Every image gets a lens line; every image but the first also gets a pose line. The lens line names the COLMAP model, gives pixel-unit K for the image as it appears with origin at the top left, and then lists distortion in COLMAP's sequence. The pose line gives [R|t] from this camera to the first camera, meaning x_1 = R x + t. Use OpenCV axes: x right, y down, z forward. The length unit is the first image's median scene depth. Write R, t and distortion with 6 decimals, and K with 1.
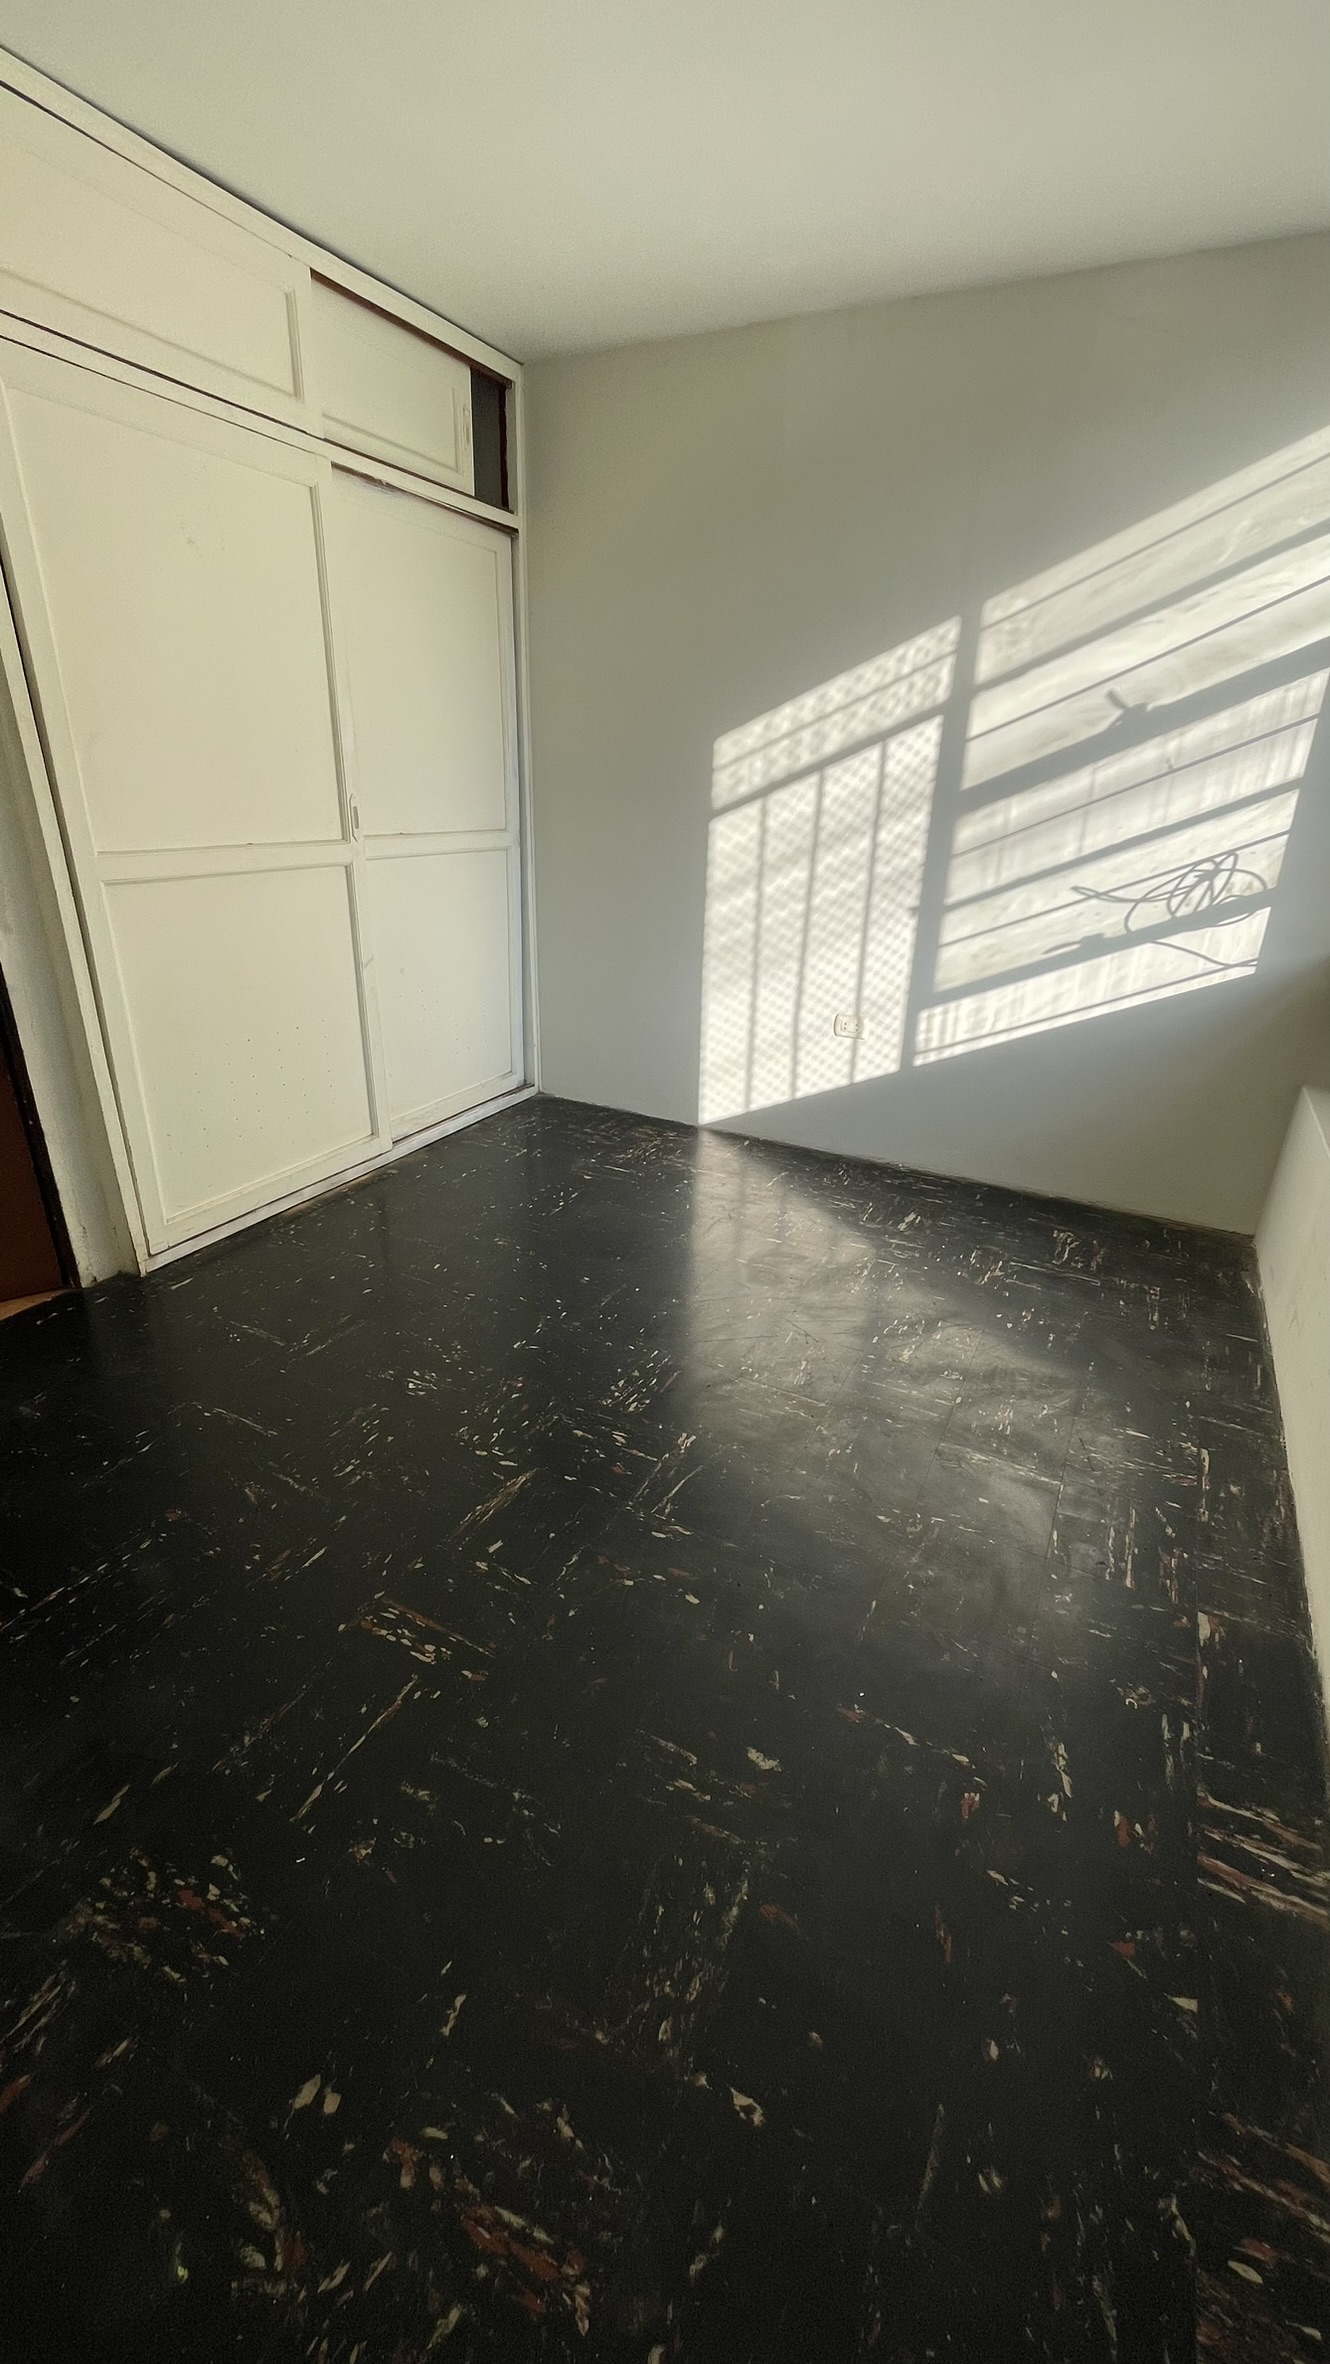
lens RADIAL K [[959.8, 0, 673.2], [0, 959.8, 1183.5], [0, 0, 1]] dist [-0.000682, 0.000890]
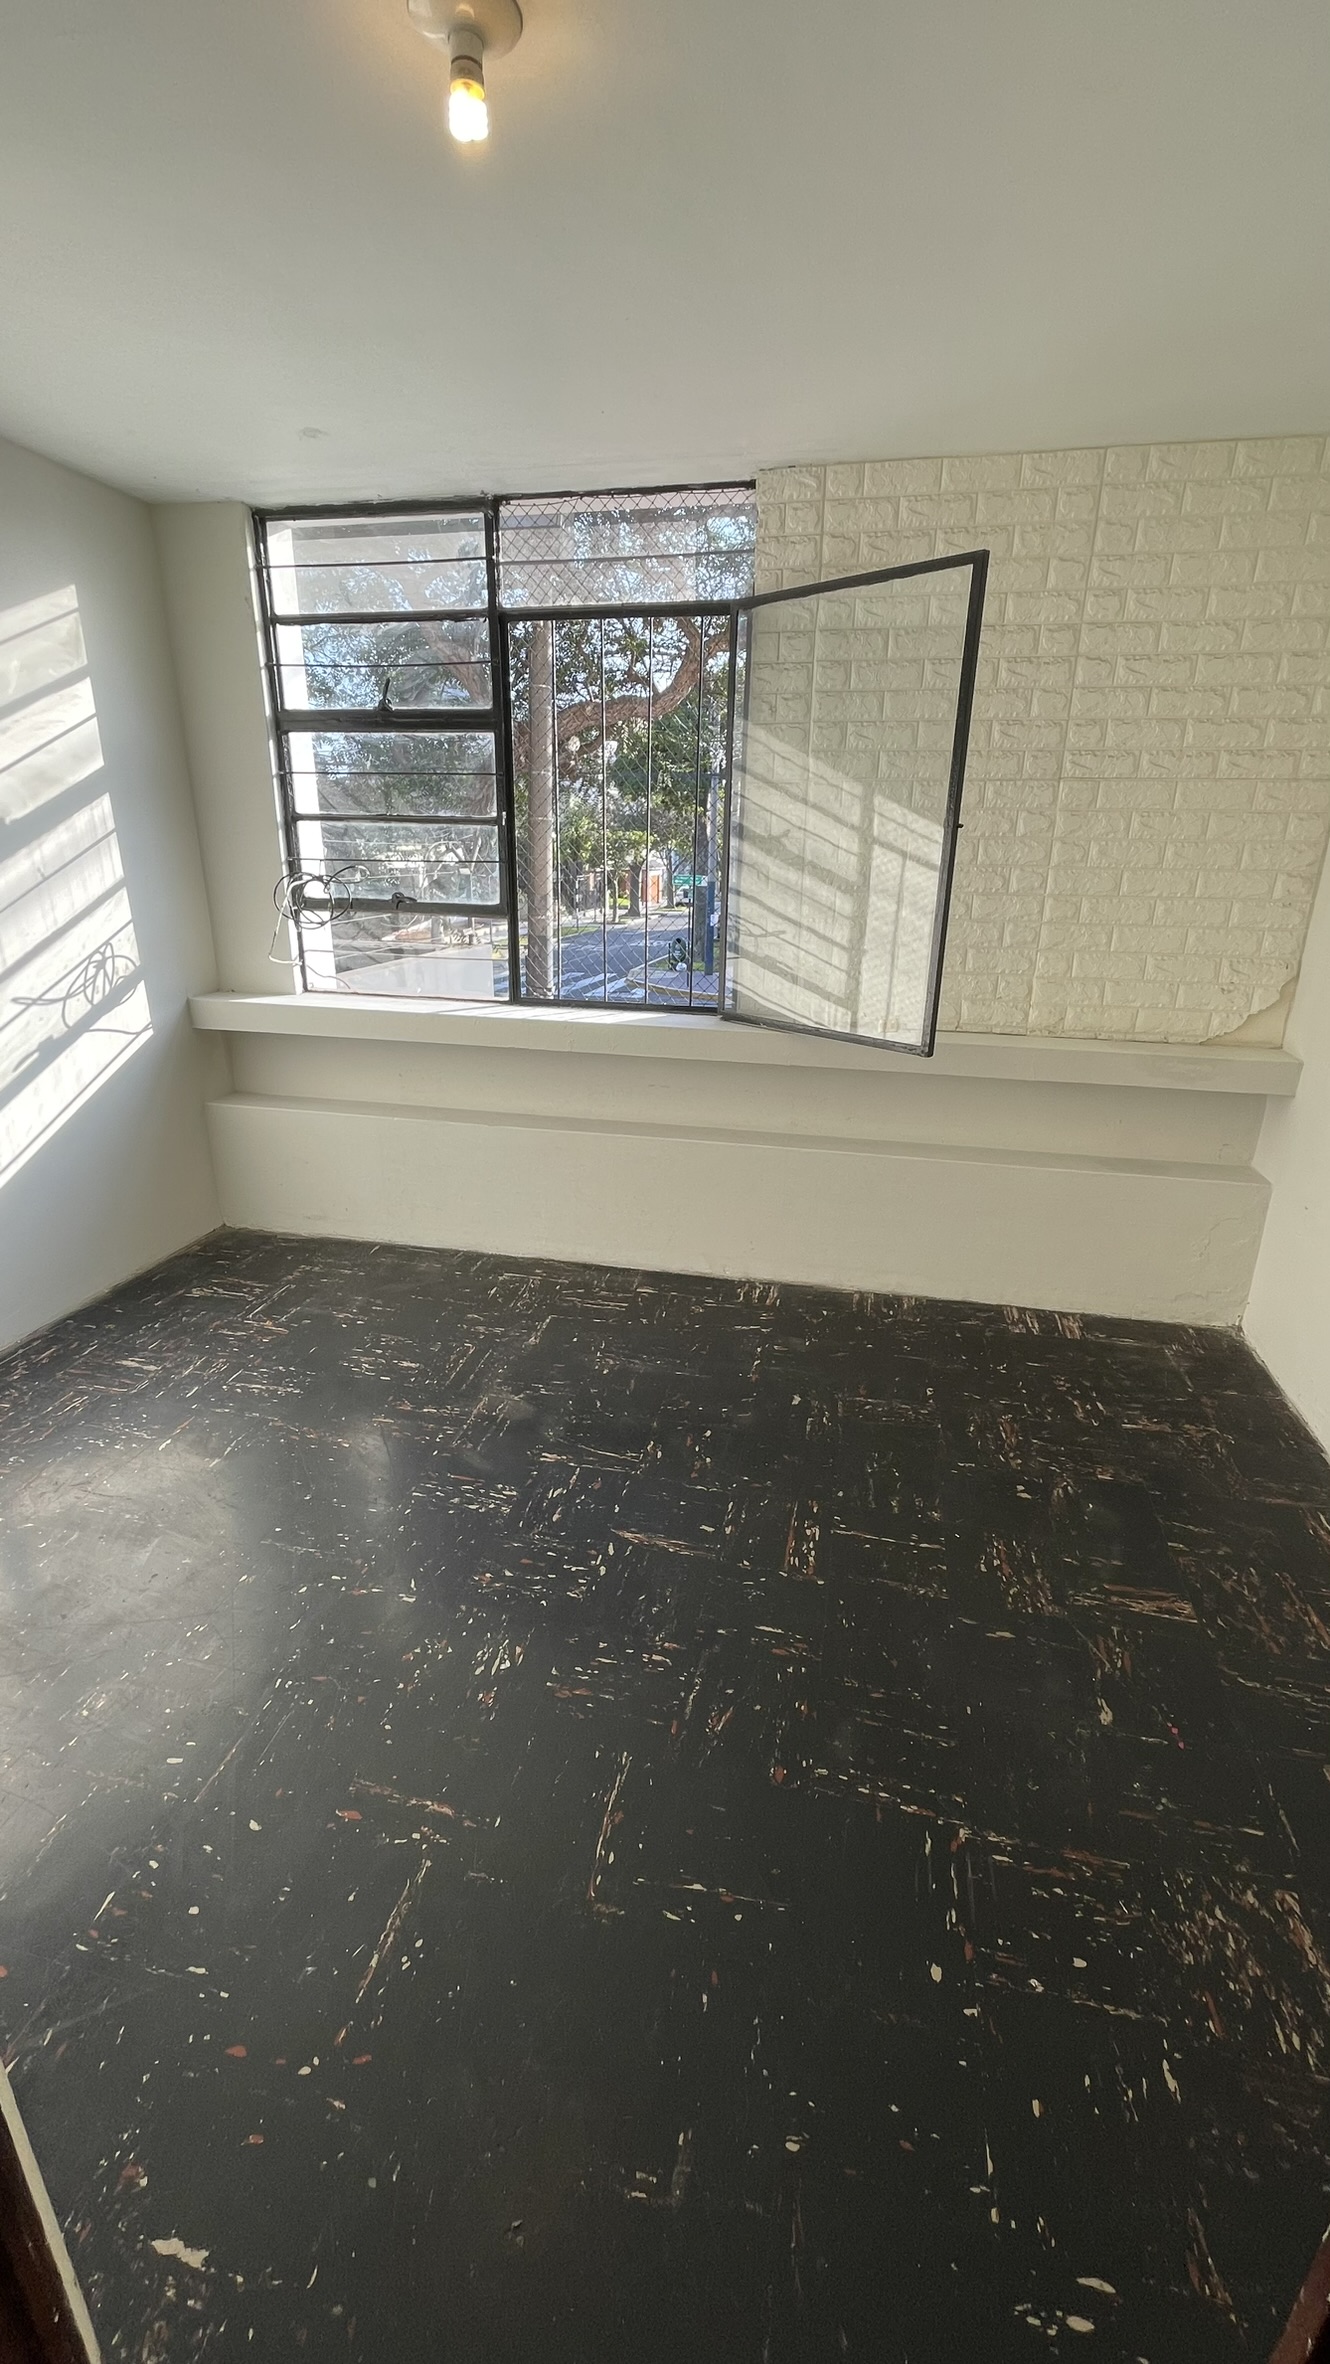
lens RADIAL K [[959.8, 0, 671.9], [0, 959.8, 1177.9], [0, 0, 1]] dist [-0.000682, 0.000890]
pose [[-0.258526, -0.352891, 0.899240, -0.746917], [0.361780, 0.827768, 0.428853, -0.364966], [-0.895700, 0.436197, -0.086330, 0.621163]]
